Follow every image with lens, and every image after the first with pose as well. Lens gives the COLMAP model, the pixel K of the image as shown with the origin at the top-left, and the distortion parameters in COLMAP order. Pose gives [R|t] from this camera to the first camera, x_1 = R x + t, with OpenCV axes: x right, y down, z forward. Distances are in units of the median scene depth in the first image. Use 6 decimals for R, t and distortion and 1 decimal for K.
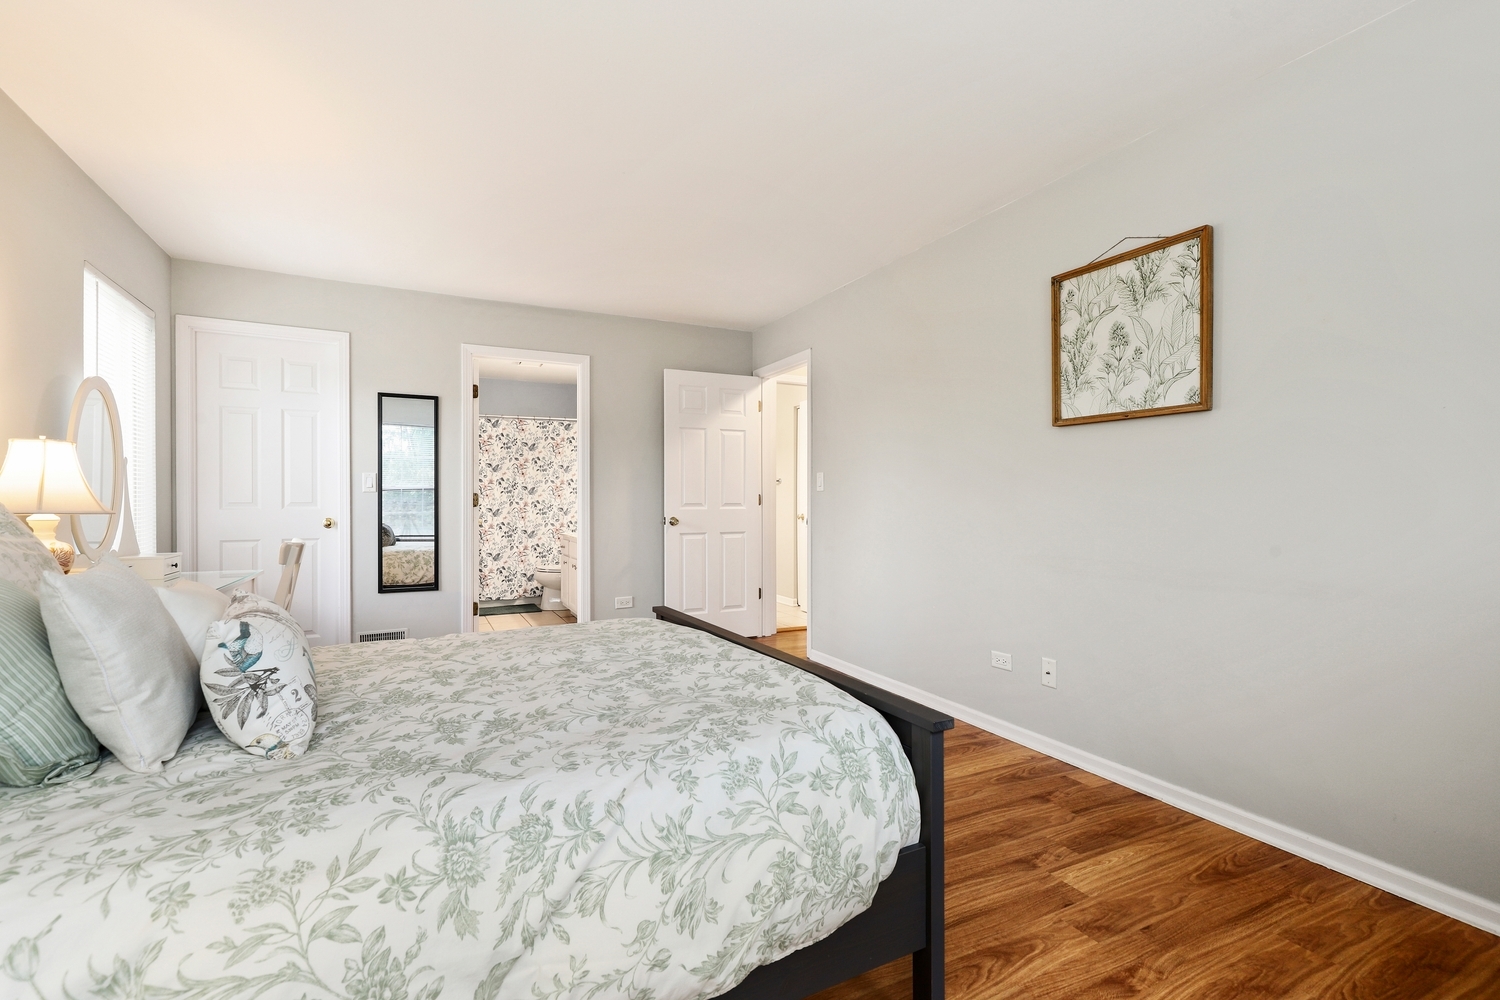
lens RADIAL K [[682.2, 0, 751.4], [0, 682.2, 500.3], [0, 0, 1]] dist [-0.000473, 0.002058]
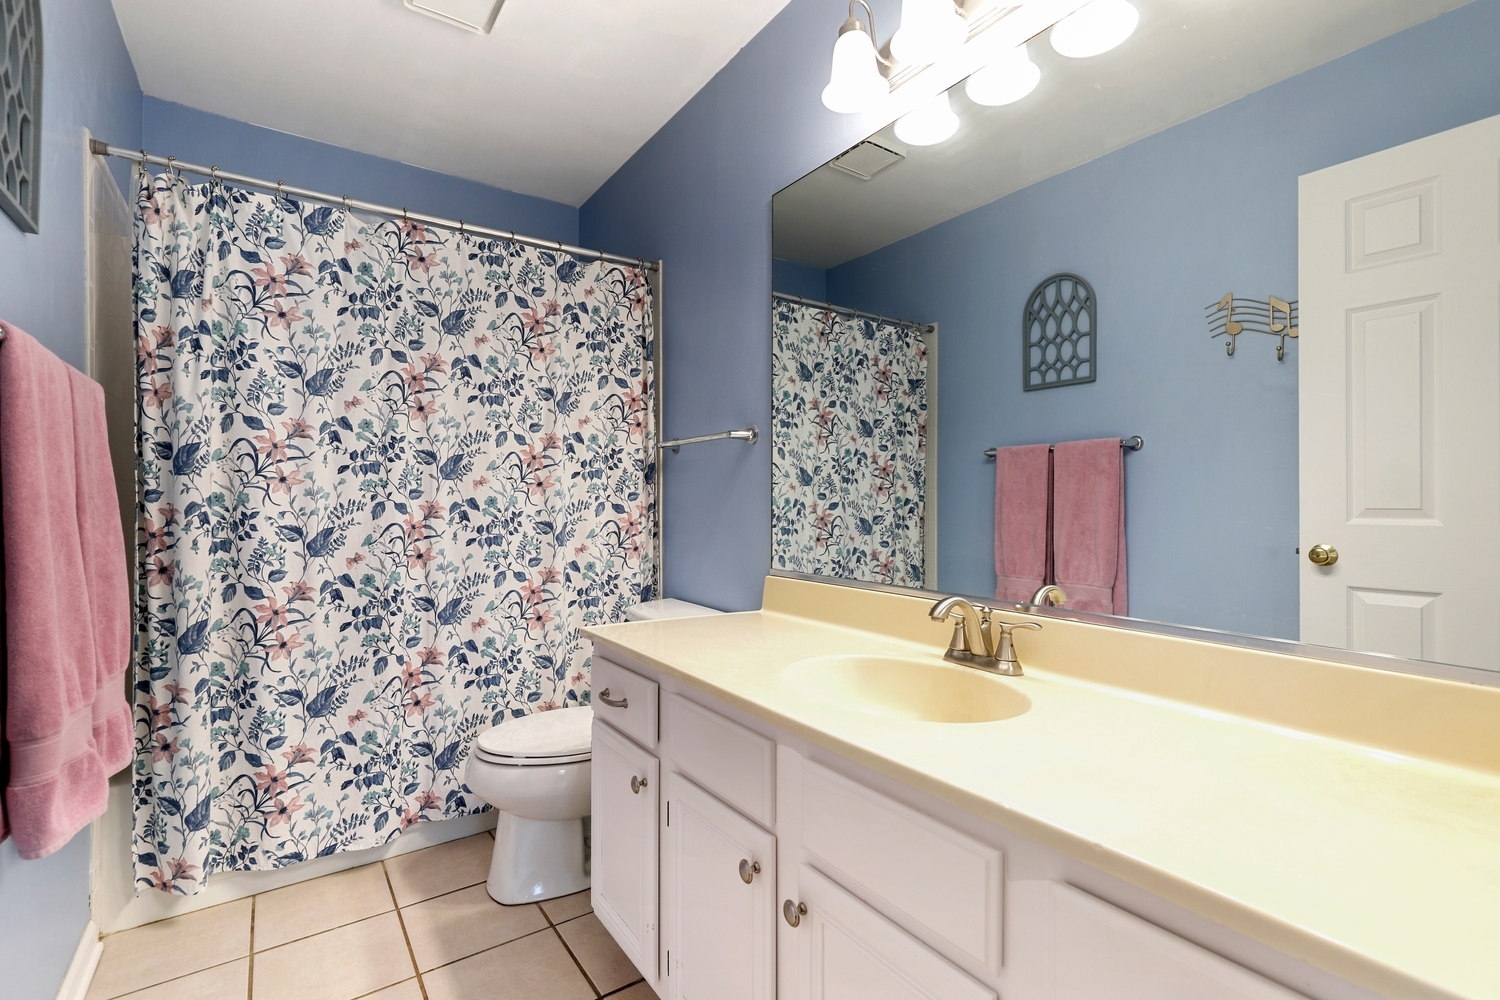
lens RADIAL K [[682.2, 0, 749.6], [0, 682.2, 500.7], [0, 0, 1]] dist [-0.000473, 0.002058]
pose [[0.987647, 0.001905, 0.156681, -0.240388], [-0.001622, 0.999997, -0.001934, 0.001455], [-0.156684, 0.001656, 0.987647, 0.685195]]
